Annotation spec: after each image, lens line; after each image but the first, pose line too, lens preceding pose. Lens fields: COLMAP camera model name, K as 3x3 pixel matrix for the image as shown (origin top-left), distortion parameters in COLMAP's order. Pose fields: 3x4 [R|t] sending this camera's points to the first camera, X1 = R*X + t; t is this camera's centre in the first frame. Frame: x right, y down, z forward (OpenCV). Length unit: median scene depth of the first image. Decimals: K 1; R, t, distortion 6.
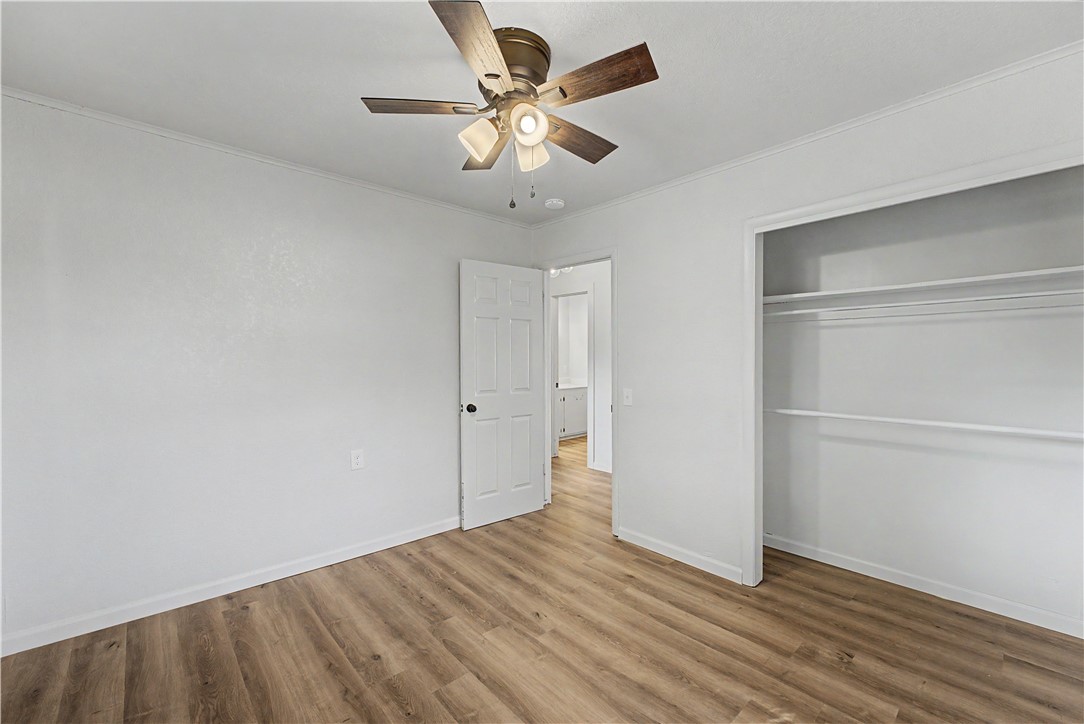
lens RADIAL K [[438.4, 0, 540.6], [0, 438.4, 357.4], [0, 0, 1]] dist [-0.000745, 0.000129]
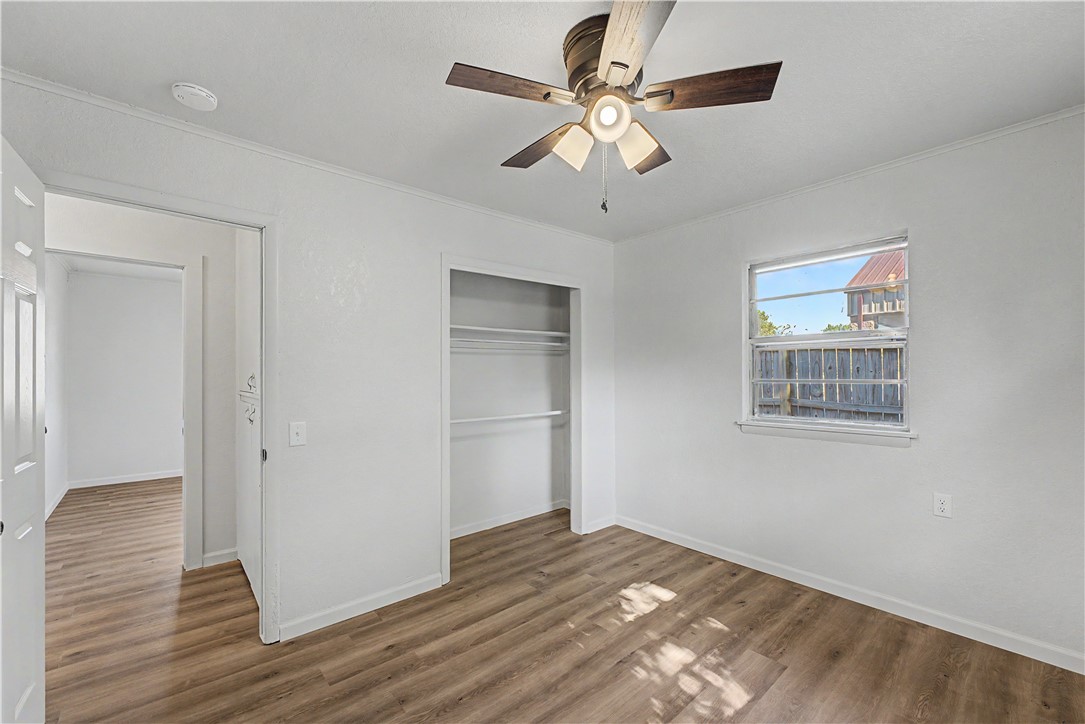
lens RADIAL K [[438.8, 0, 542.6], [0, 438.8, 369.5], [0, 0, 1]] dist [-0.000745, 0.000129]
pose [[0.037593, 0.011403, 0.999228, -0.669848], [0.006924, 0.999908, -0.011672, -0.003943], [-0.999269, 0.007357, 0.037511, 0.759847]]
